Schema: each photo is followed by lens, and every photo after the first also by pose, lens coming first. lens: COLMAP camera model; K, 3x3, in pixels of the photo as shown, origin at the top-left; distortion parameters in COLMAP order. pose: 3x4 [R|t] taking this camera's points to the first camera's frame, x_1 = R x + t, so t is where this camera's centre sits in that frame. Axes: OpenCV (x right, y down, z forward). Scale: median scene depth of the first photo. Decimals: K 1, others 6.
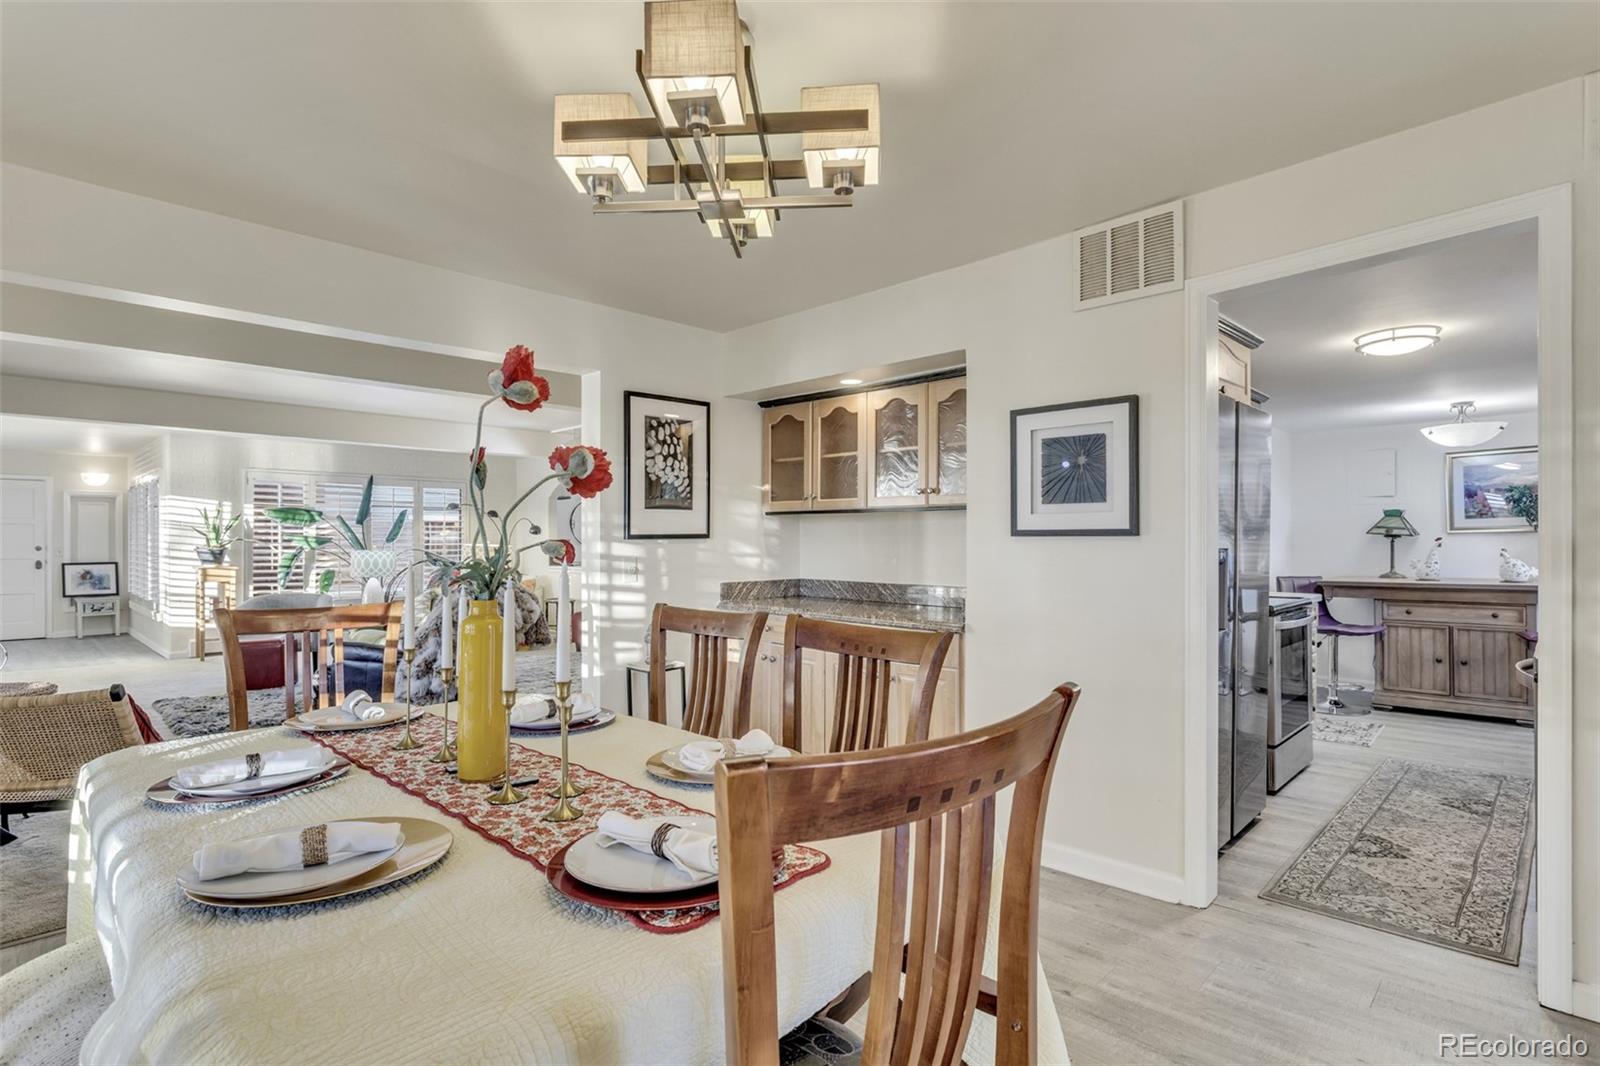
lens RADIAL K [[786.2, 0, 812.4], [0, 786.2, 541.0], [0, 0, 1]] dist [-0.008363, 0.002400]
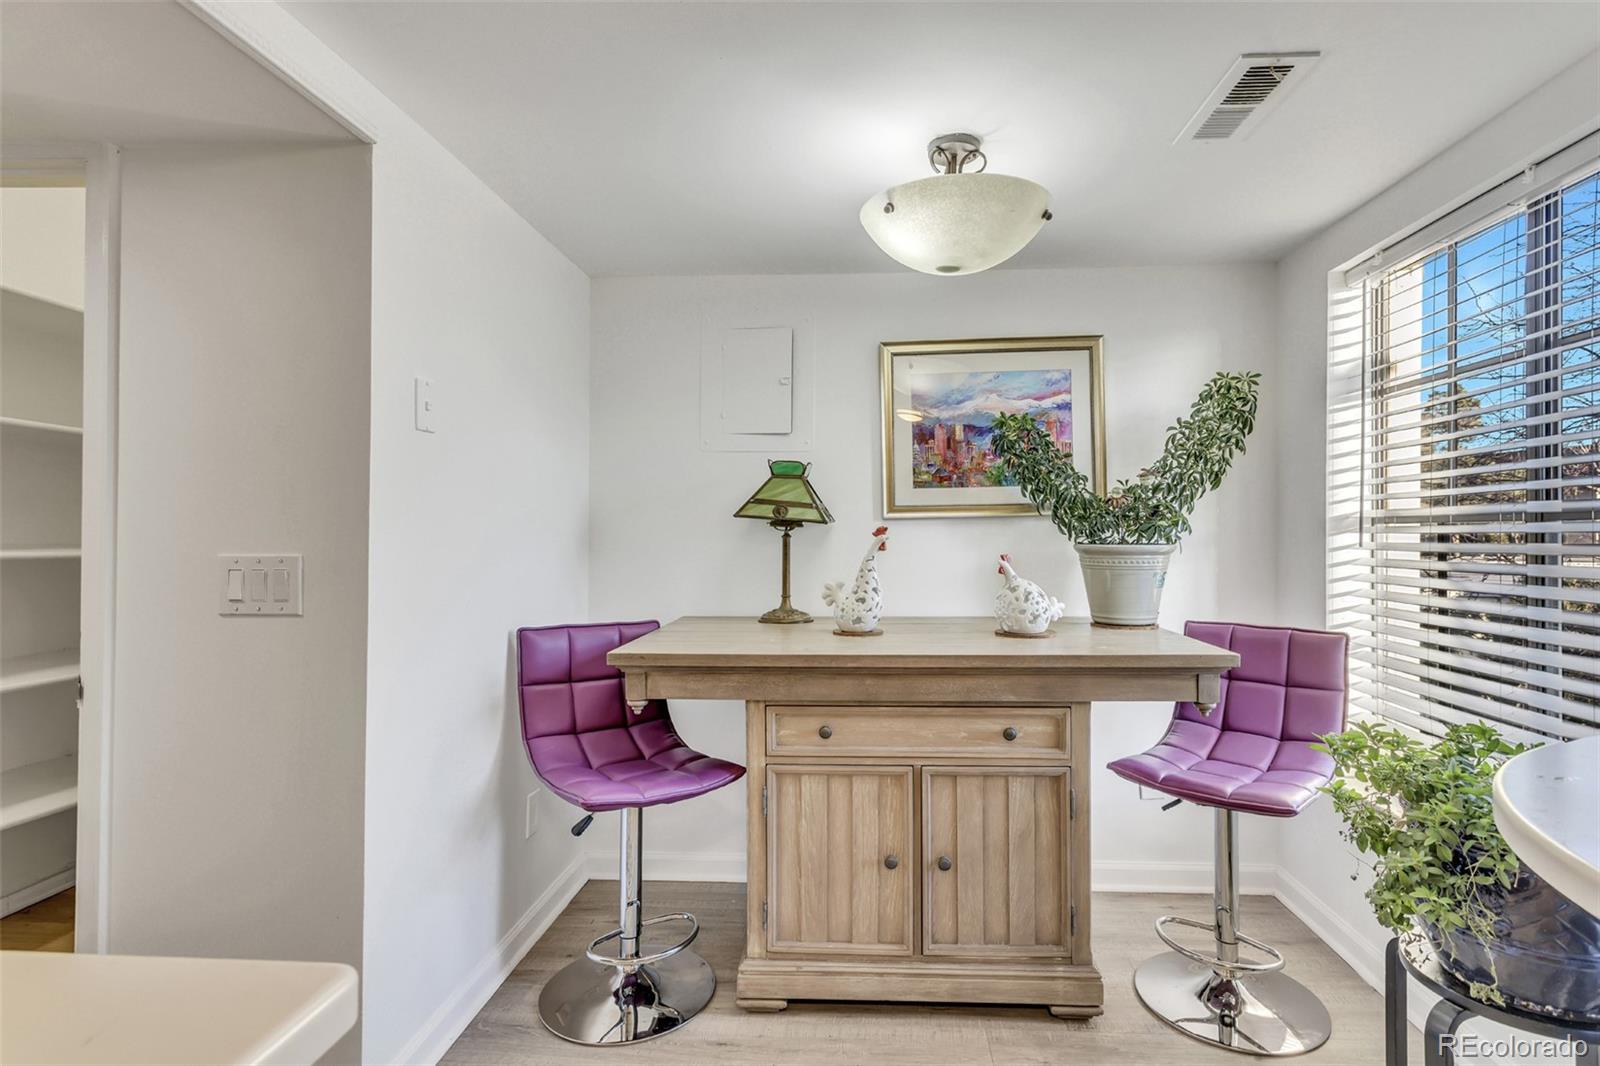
lens RADIAL K [[786.2, 0, 848.0], [0, 786.2, 523.9], [0, 0, 1]] dist [-0.008363, 0.002400]
pose [[0.746337, 0.014407, 0.665412, 0.533806], [-0.005648, 0.999867, -0.015314, 0.000011], [-0.665544, 0.007671, 0.746319, 0.730969]]
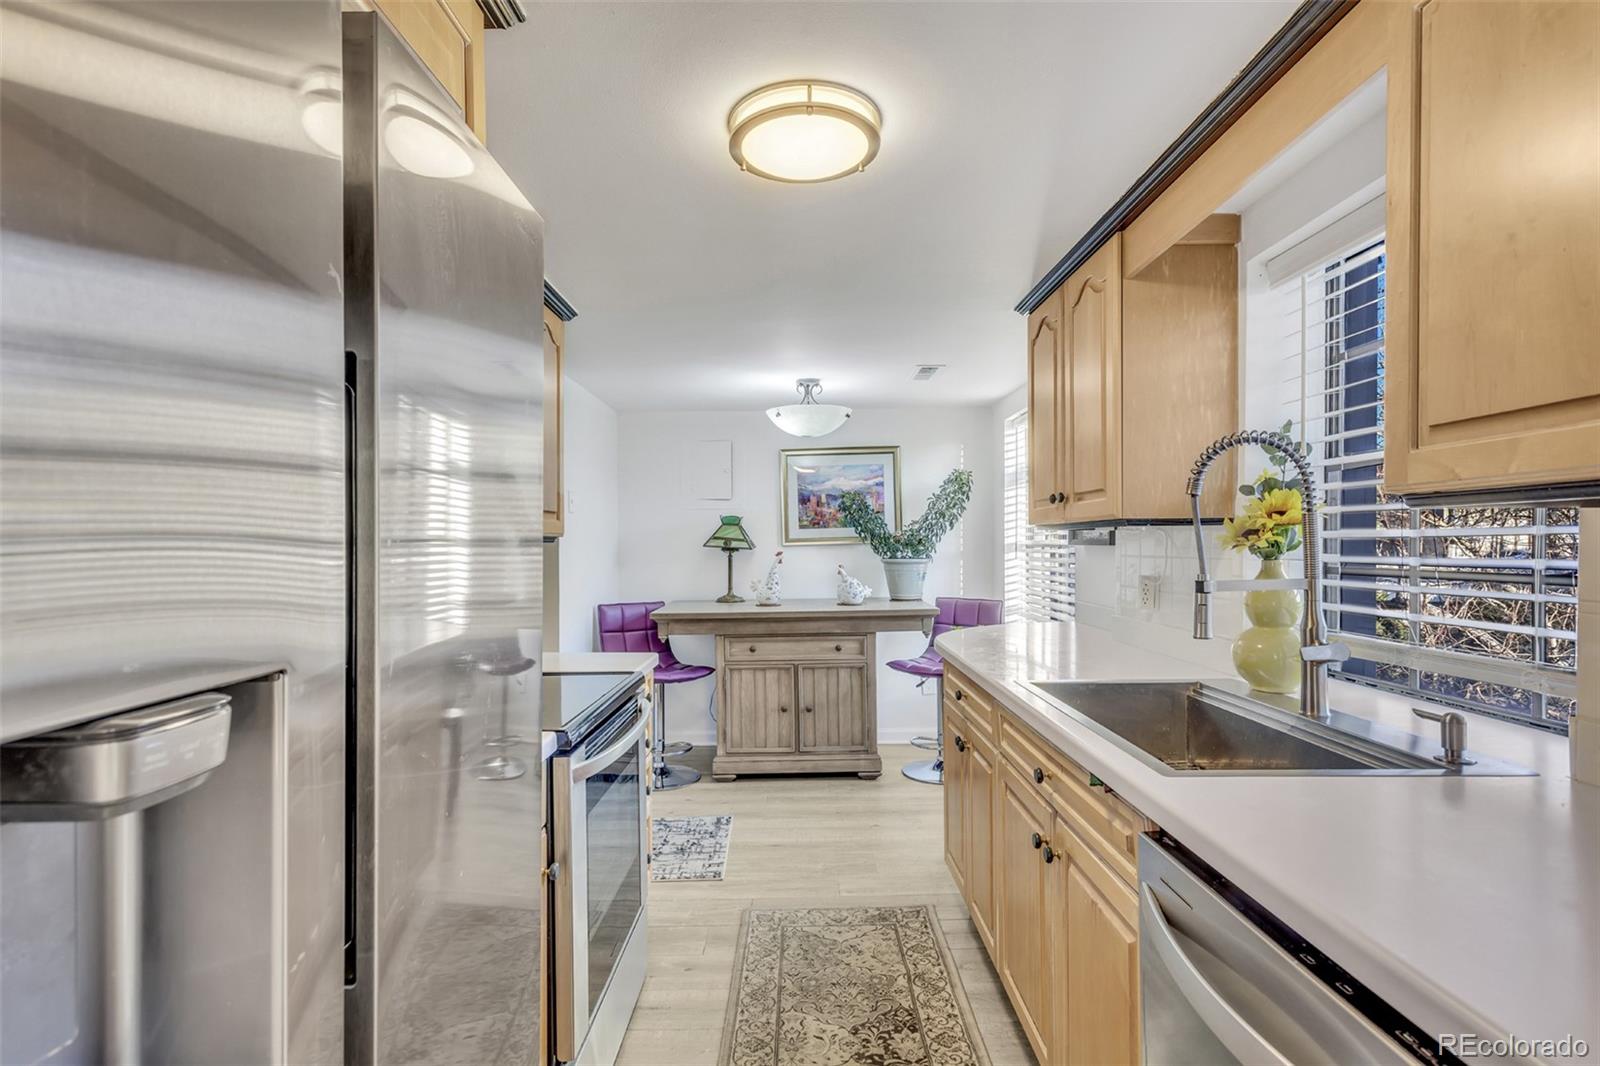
lens RADIAL K [[786.2, 0, 806.6], [0, 786.2, 546.7], [0, 0, 1]] dist [-0.008363, 0.002400]
pose [[0.714434, -0.004334, 0.699689, 0.264061], [0.005299, 0.999986, 0.000783, -0.010576], [-0.699683, 0.003148, 0.714447, 0.417344]]
